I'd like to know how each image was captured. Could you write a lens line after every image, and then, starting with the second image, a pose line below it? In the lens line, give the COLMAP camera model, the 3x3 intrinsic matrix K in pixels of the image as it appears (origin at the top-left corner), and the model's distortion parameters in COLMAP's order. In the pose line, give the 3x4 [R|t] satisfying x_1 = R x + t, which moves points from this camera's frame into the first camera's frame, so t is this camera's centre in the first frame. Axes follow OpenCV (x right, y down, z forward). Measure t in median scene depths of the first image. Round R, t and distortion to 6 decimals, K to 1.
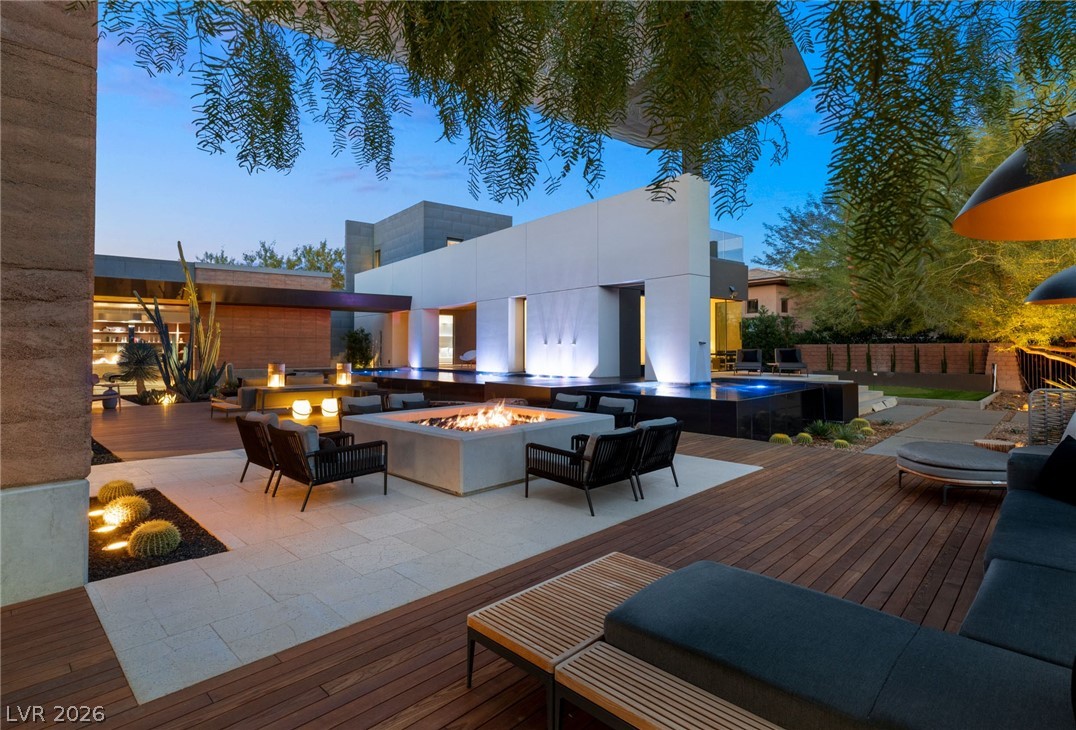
lens RADIAL K [[536.7, 0, 537.8], [0, 536.7, 357.7], [0, 0, 1]] dist [0.000405, 0.000060]
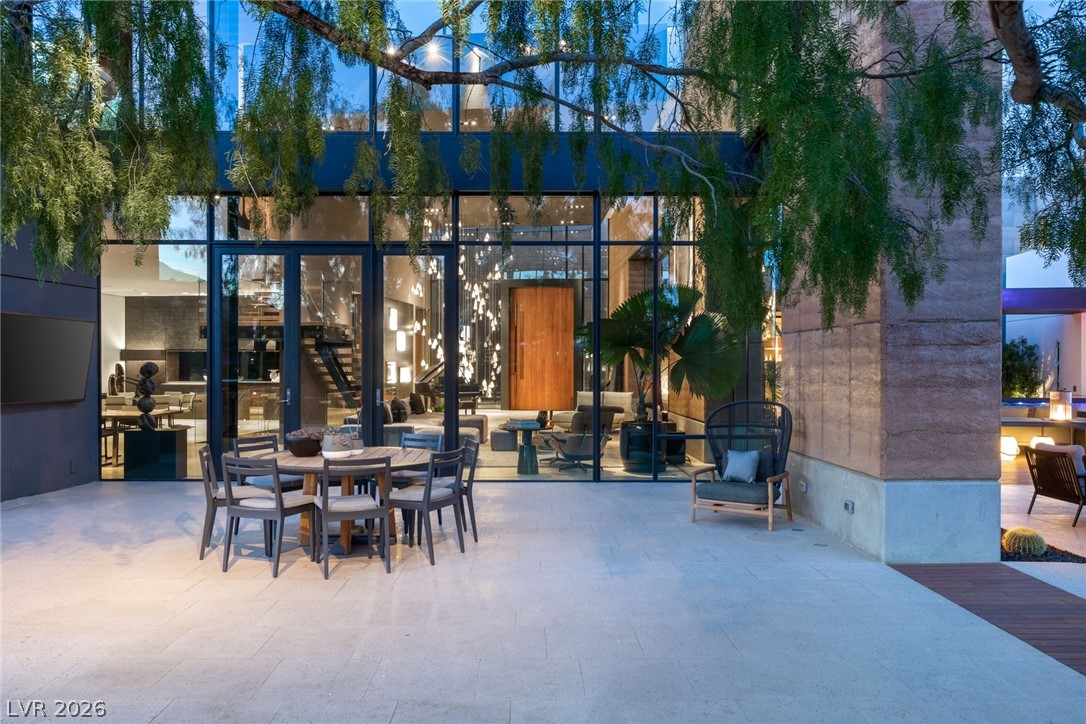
lens RADIAL K [[816.1, 0, 542.6], [0, 816.1, 365.7], [0, 0, 1]] dist [0.000800, 0.000327]
pose [[0.705698, 0.003157, -0.708506, -0.230622], [-0.013830, 0.999861, -0.009319, -0.019248], [0.708378, 0.016375, 0.705643, -1.202672]]
